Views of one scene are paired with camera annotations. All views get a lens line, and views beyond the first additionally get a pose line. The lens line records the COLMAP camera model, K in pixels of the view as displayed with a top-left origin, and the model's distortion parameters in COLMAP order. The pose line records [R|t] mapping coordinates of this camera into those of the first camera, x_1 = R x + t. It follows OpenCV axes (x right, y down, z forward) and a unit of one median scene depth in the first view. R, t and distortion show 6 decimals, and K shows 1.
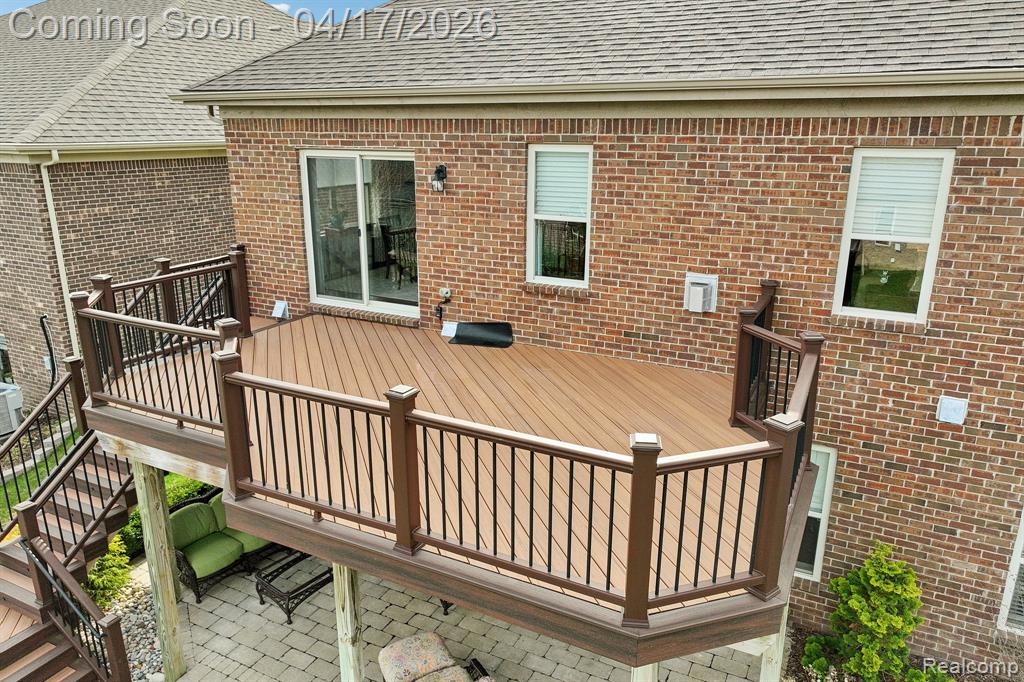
lens RADIAL K [[725.2, 0, 512.3], [0, 725.2, 342.5], [0, 0, 1]] dist [0.006738, 0.010927]
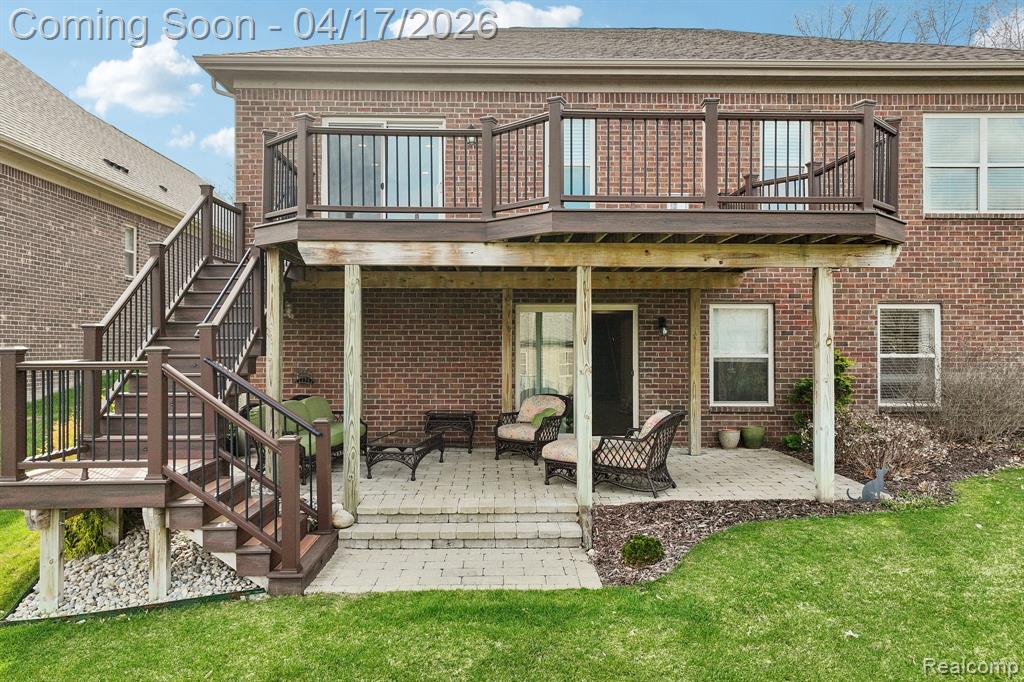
lens RADIAL K [[725.2, 0, 512.4], [0, 725.2, 338.0], [0, 0, 1]] dist [0.006738, 0.010927]
pose [[0.878632, 0.003651, 0.477486, -0.743135], [0.138006, 0.955354, -0.261252, 0.528938], [-0.457123, 0.295441, 0.838900, 0.001770]]
